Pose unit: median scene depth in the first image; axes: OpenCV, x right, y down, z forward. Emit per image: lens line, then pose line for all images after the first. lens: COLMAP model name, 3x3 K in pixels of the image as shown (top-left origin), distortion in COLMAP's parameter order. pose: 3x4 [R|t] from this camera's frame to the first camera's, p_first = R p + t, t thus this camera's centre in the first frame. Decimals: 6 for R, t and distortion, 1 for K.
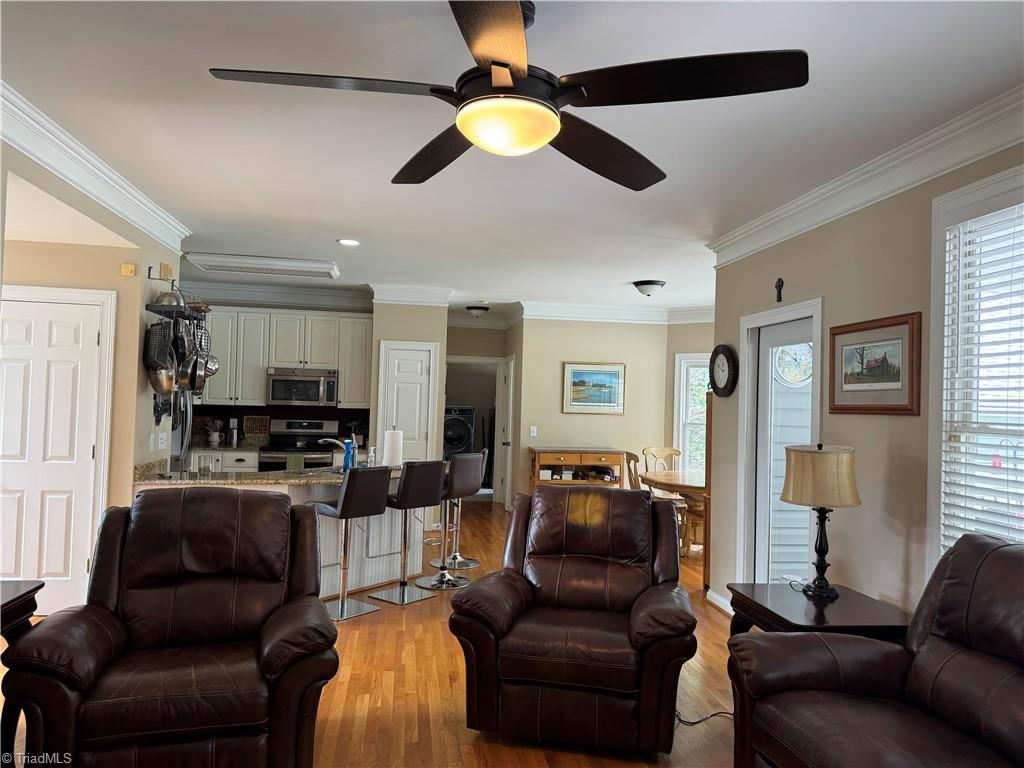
lens RADIAL K [[721.4, 0, 513.7], [0, 721.4, 381.3], [0, 0, 1]] dist [0.044968, -0.056437]
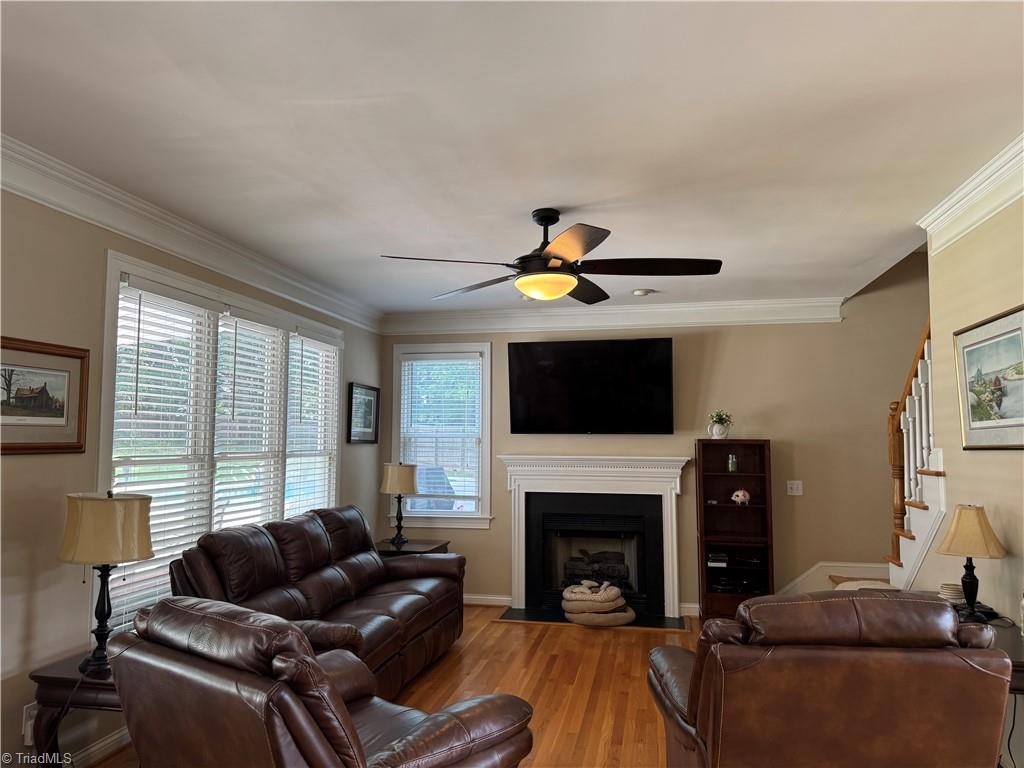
lens RADIAL K [[721.4, 0, 513.0], [0, 721.4, 381.8], [0, 0, 1]] dist [0.044968, -0.056437]
pose [[-0.937676, -0.000251, 0.347510, -0.196781], [-0.036230, 0.994621, -0.097040, 0.014568], [-0.345617, -0.103582, -0.932641, 0.976350]]
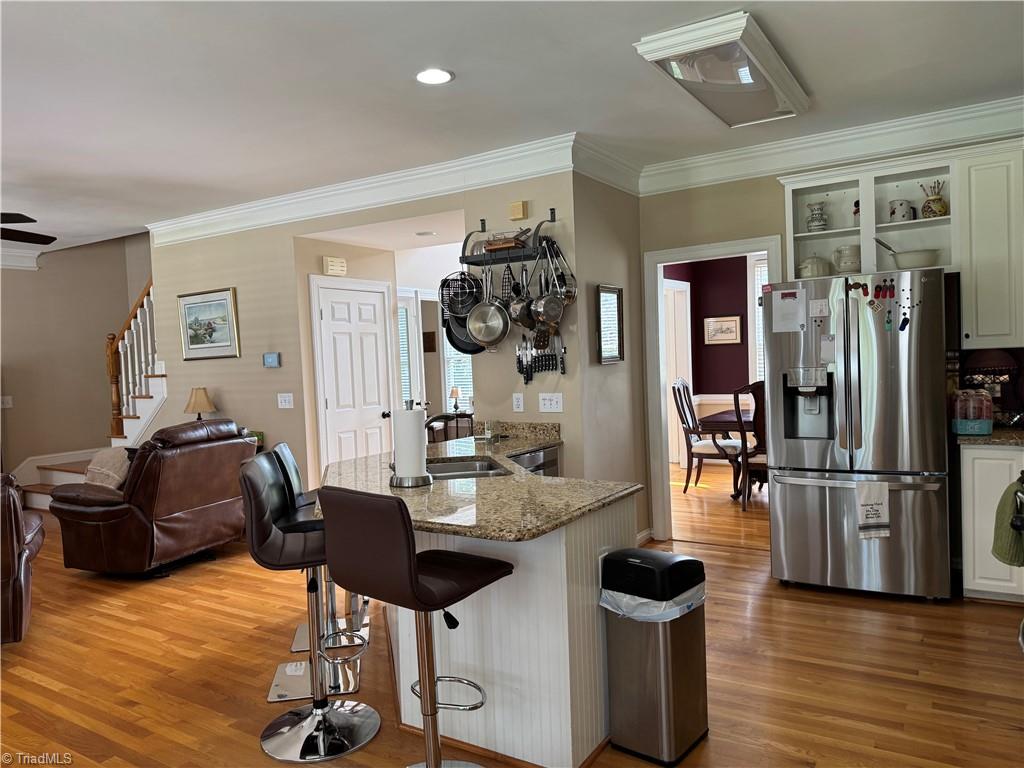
lens RADIAL K [[721.4, 0, 511.6], [0, 721.4, 384.1], [0, 0, 1]] dist [0.044968, -0.056437]
pose [[-0.649896, 0.030983, -0.759391, 0.173921], [0.043999, 0.999027, 0.003105, 0.052359], [0.758748, -0.031395, -0.650627, 1.371275]]
